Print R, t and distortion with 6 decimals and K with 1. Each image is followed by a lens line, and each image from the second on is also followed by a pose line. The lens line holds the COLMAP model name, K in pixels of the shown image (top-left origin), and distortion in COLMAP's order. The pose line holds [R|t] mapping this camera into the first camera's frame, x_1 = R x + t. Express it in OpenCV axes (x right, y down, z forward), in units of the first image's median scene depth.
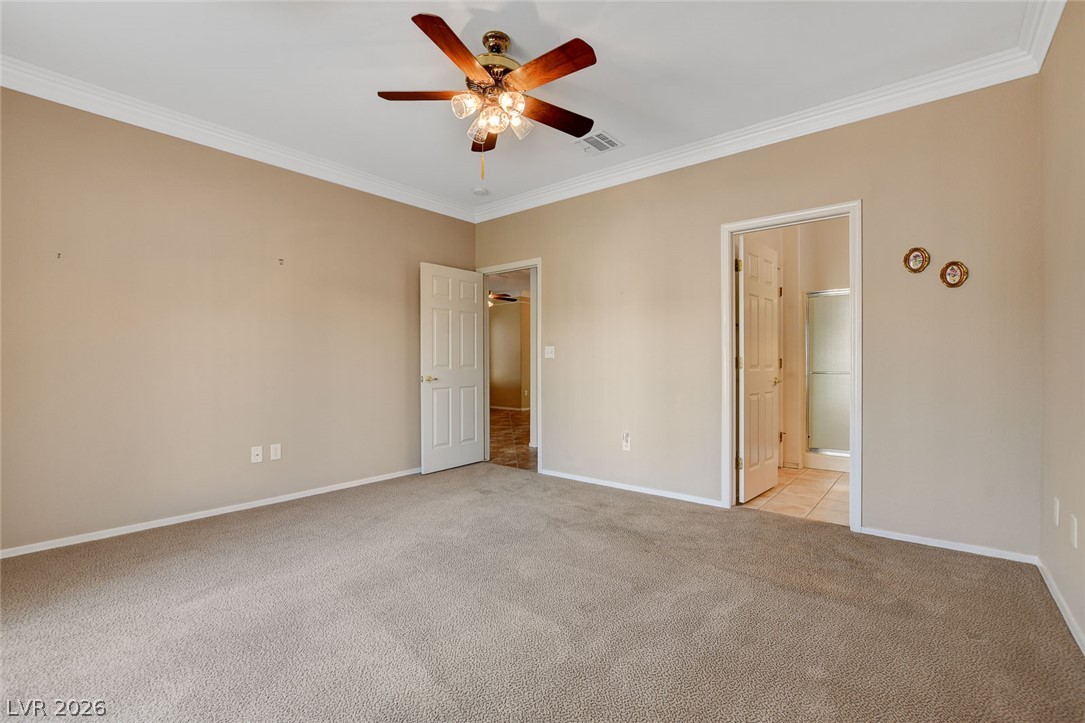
lens RADIAL K [[479.1, 0, 549.9], [0, 479.1, 363.3], [0, 0, 1]] dist [-0.002876, -0.000187]
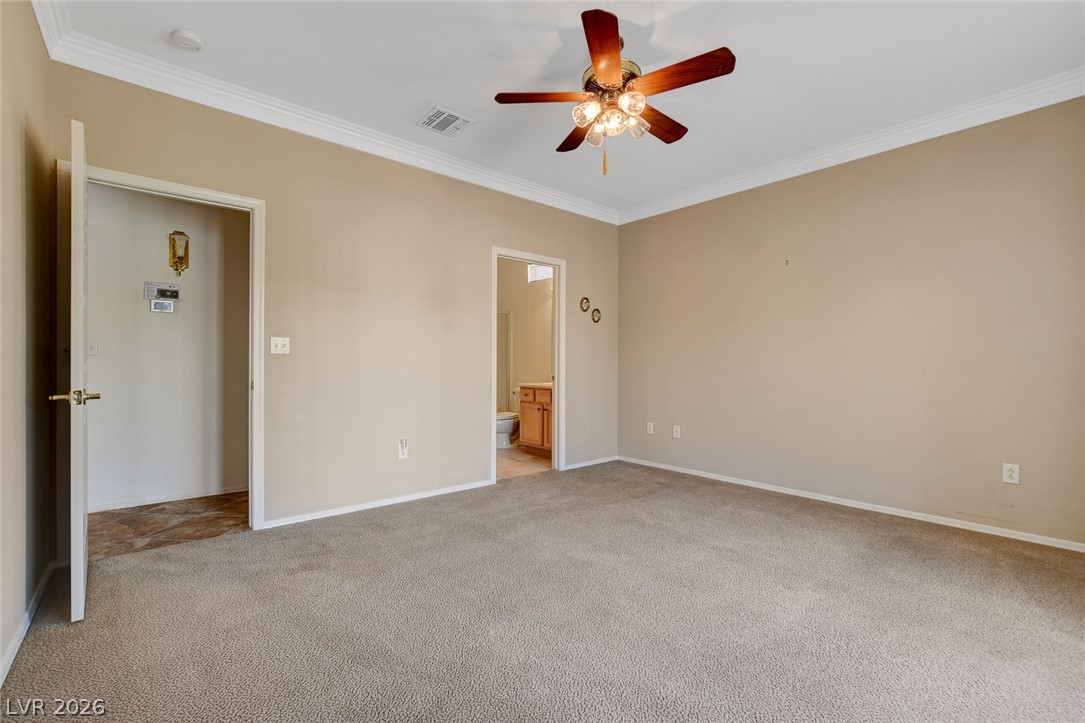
lens RADIAL K [[479.1, 0, 549.9], [0, 479.1, 363.3], [0, 0, 1]] dist [-0.002876, -0.000187]
pose [[0.177983, 0.004176, 0.984025, -0.766152], [-0.001241, 0.999991, -0.004019, 0.005879], [-0.984033, -0.000506, 0.177987, 0.636835]]
